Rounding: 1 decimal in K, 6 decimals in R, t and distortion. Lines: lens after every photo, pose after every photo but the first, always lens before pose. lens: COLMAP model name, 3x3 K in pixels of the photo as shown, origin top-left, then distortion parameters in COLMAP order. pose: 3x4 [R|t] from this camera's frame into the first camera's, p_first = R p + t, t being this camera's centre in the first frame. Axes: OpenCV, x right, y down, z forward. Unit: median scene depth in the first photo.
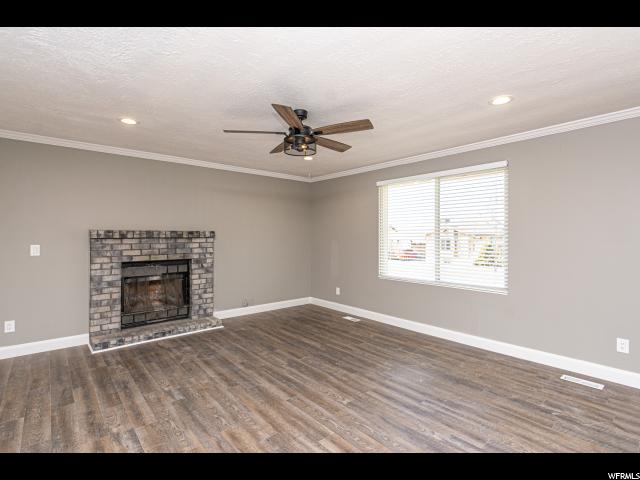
lens RADIAL K [[309.7, 0, 320.0], [0, 309.7, 240.0], [0, 0, 1]] dist [-0.001232, -0.000135]
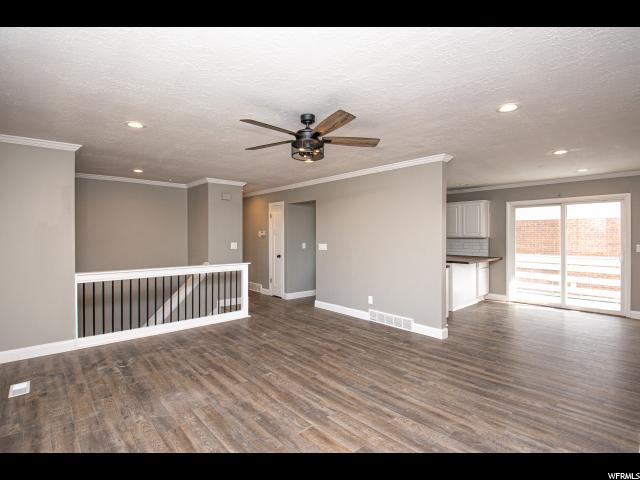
lens RADIAL K [[318.5, 0, 313.7], [0, 318.5, 239.2], [0, 0, 1]] dist [0.000143, -0.000320]
pose [[-0.999999, 0.000490, -0.001013, -0.058808], [0.000474, 0.999870, 0.016127, -0.021716], [0.001020, 0.016127, -0.999869, 1.416218]]
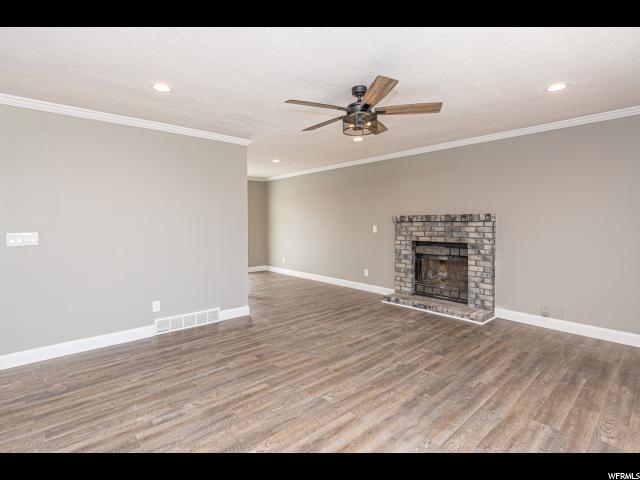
lens RADIAL K [[318.5, 0, 313.7], [0, 318.5, 239.2], [0, 0, 1]] dist [0.000143, -0.000320]
pose [[0.001697, 0.061754, -0.998090, 0.643266], [-0.000606, 0.998091, 0.061753, -0.013983], [0.999998, 0.000500, 0.001732, 0.597974]]
